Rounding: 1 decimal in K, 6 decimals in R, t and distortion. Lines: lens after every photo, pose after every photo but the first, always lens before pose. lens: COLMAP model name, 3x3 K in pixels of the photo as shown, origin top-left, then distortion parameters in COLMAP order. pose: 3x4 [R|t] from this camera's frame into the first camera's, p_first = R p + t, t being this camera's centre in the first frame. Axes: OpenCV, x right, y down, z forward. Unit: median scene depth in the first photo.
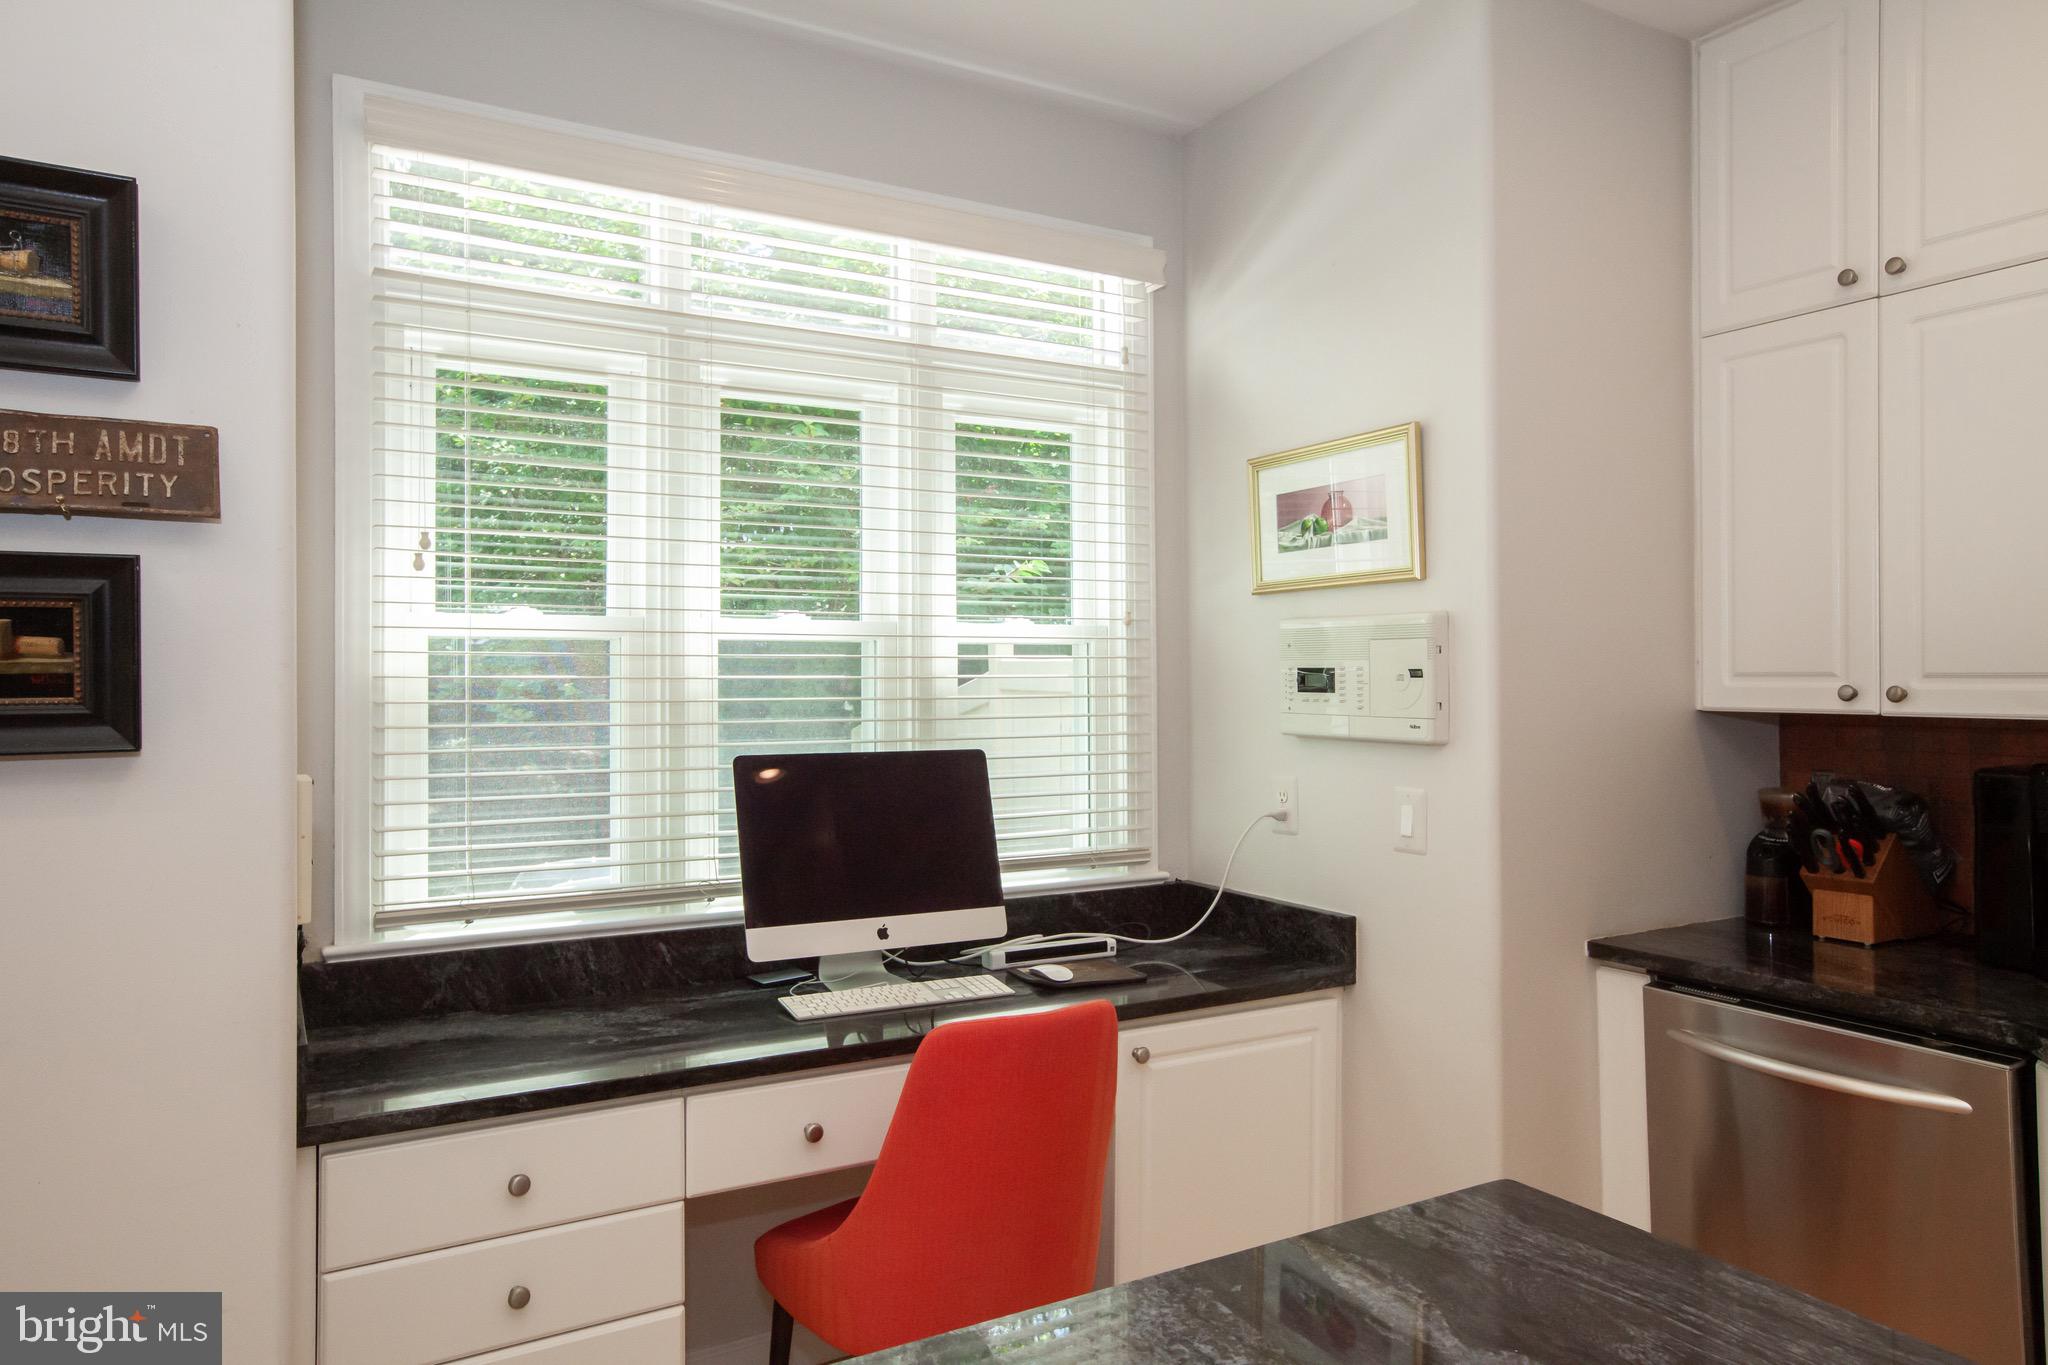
lens RADIAL K [[1364.4, 0, 1023.3], [0, 1364.4, 662.5], [0, 0, 1]] dist [-0.004599, 0.001943]
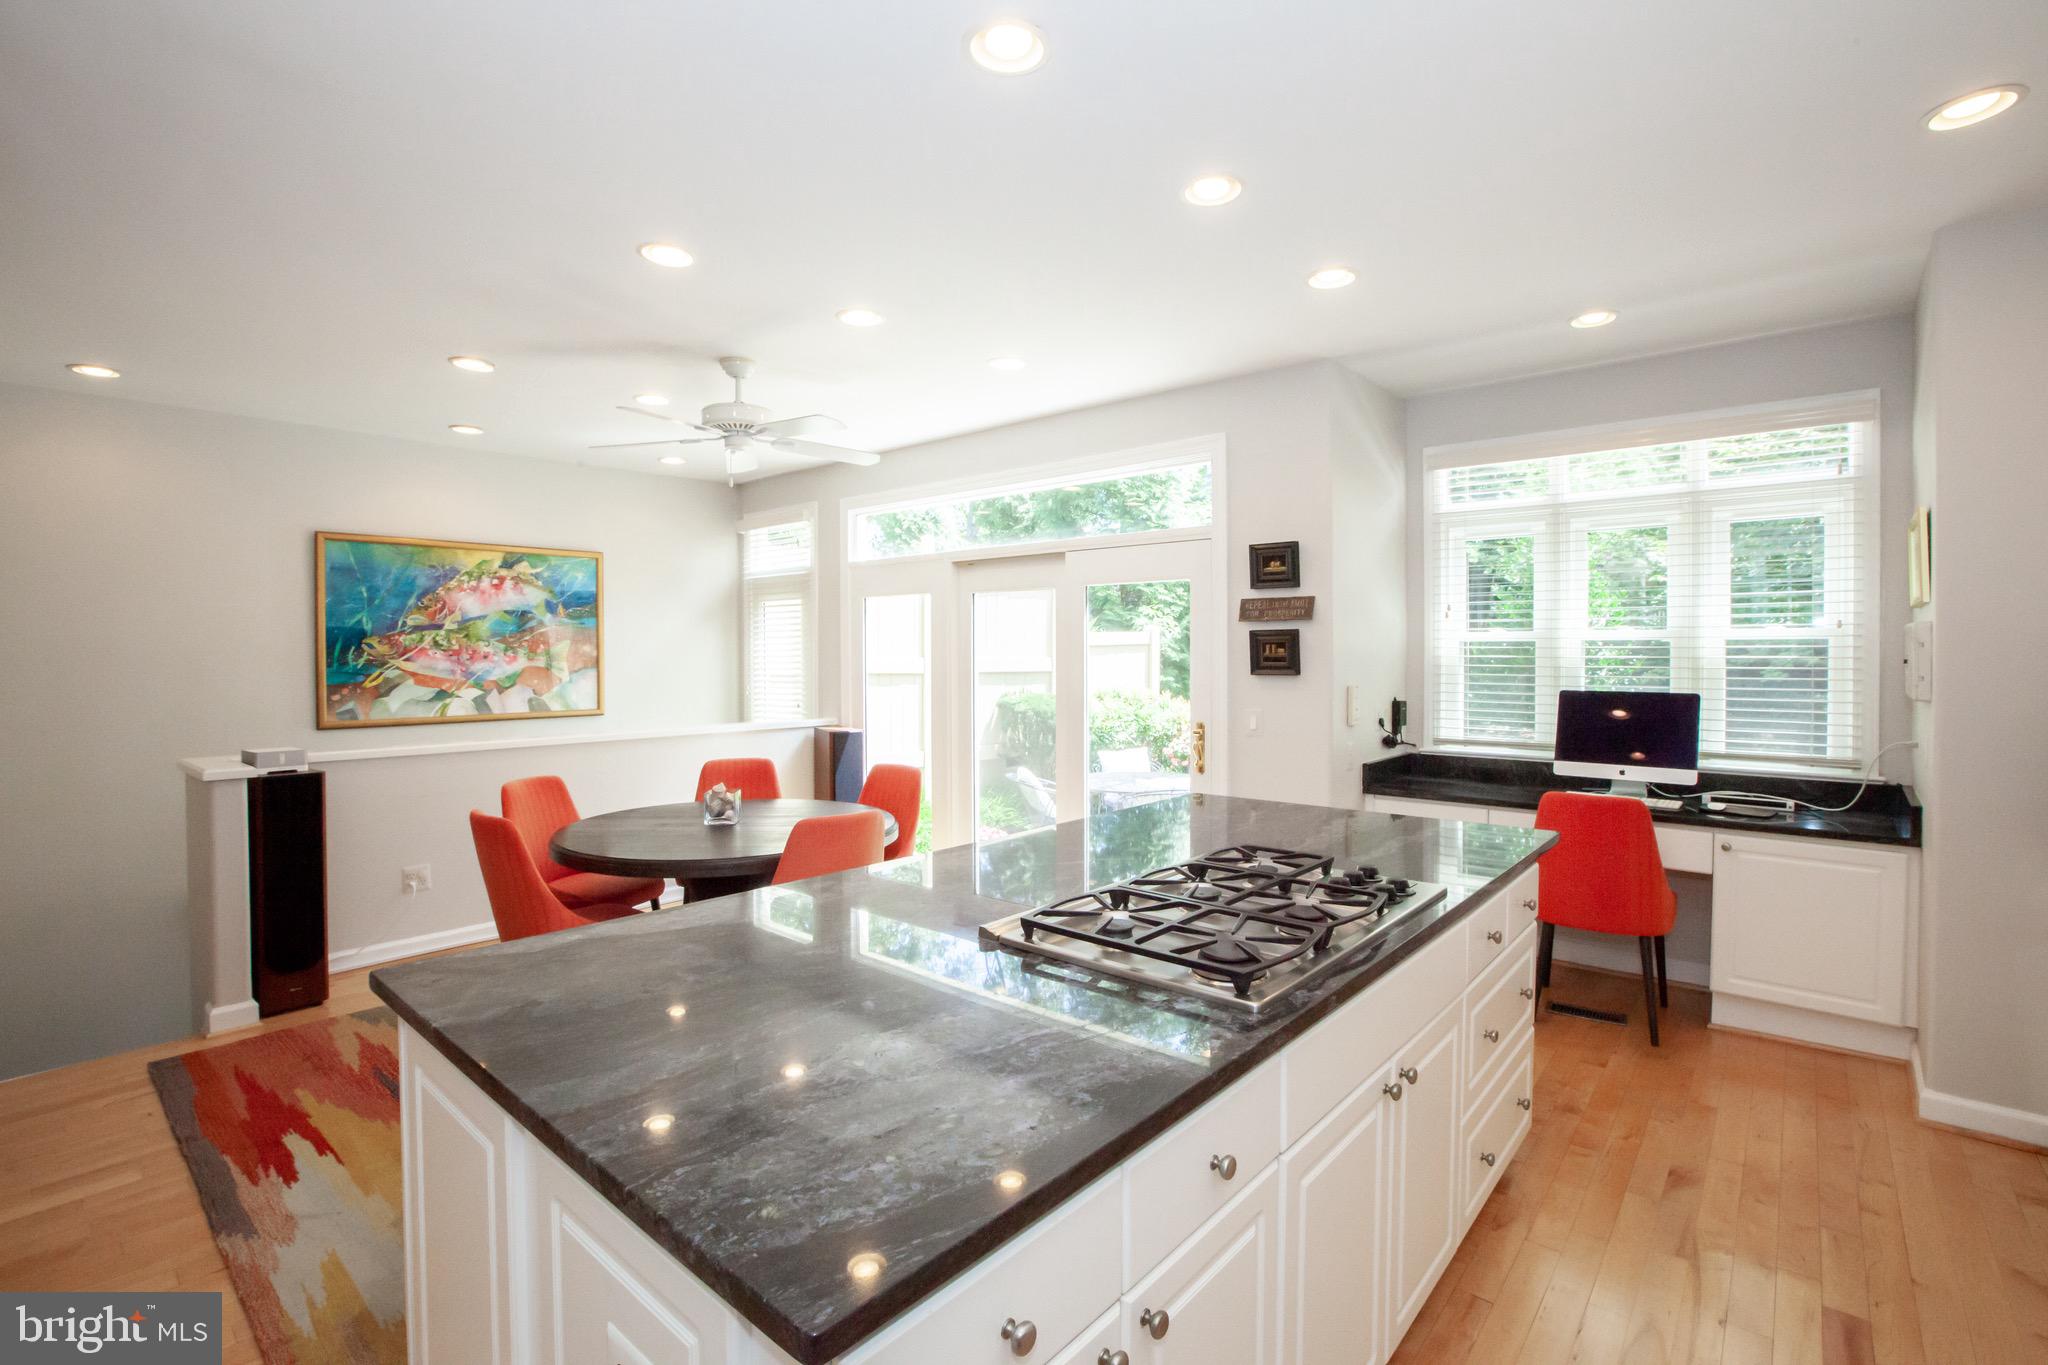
lens RADIAL K [[926.8, 0, 1028.6], [0, 926.8, 660.7], [0, 0, 1]] dist [-0.053248, 0.017419]
pose [[0.321027, 0.014843, -0.946954, 0.940528], [0.012241, 0.999729, 0.019820, -0.024801], [0.946991, -0.017954, 0.320758, -0.374766]]
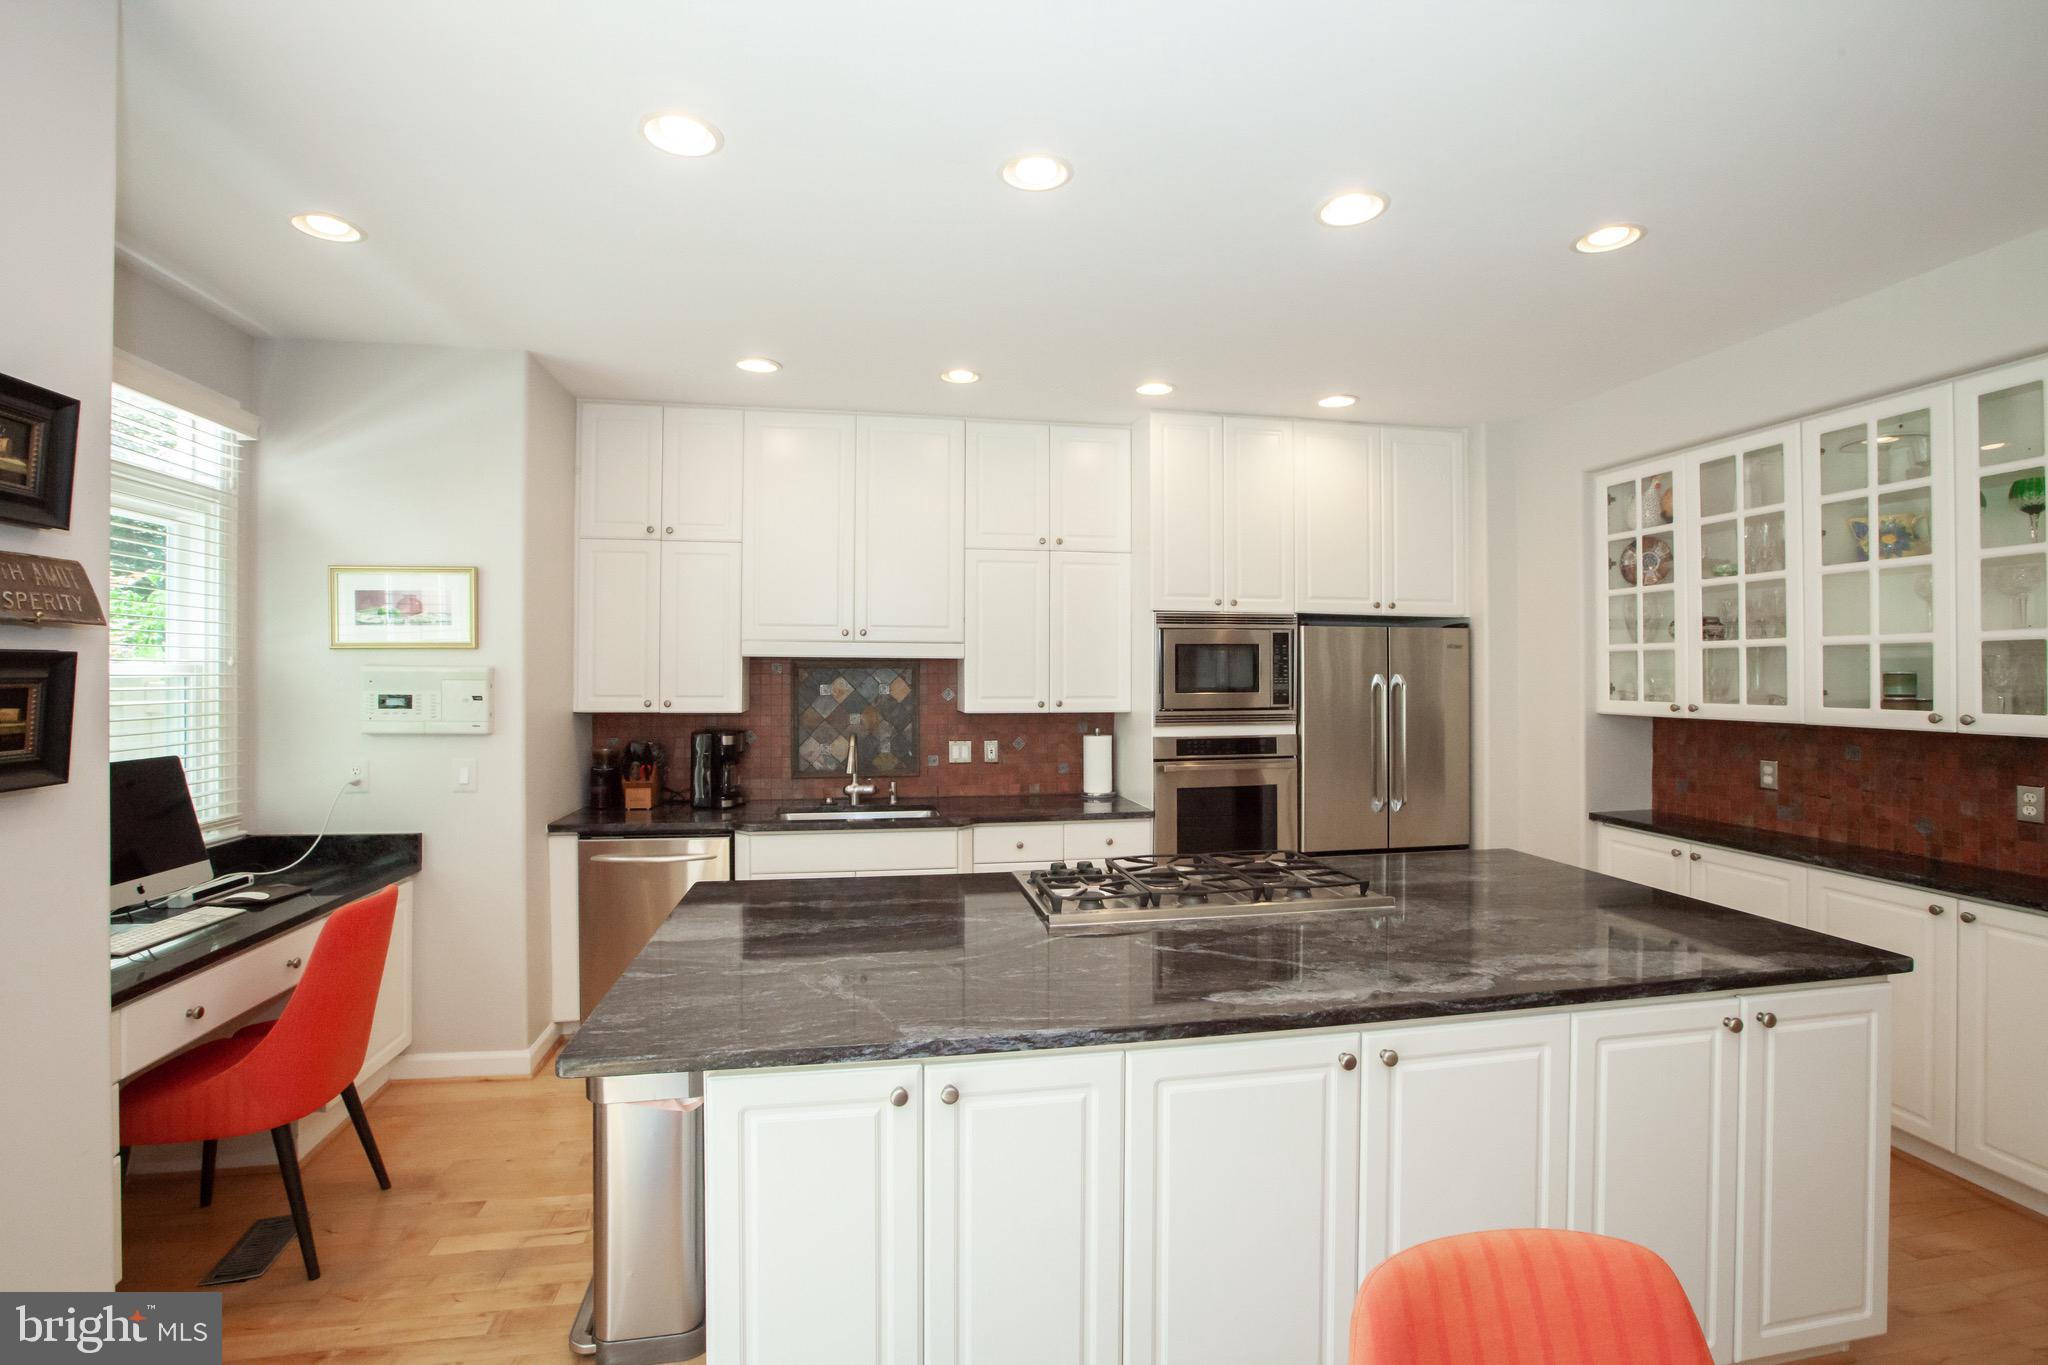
lens RADIAL K [[926.8, 0, 1028.6], [0, 926.8, 660.7], [0, 0, 1]] dist [-0.053248, 0.017419]
pose [[0.342942, 0.018675, 0.939171, -0.624375], [-0.014569, 0.999788, -0.014560, -0.035968], [-0.939244, -0.008690, 0.343142, -0.165628]]
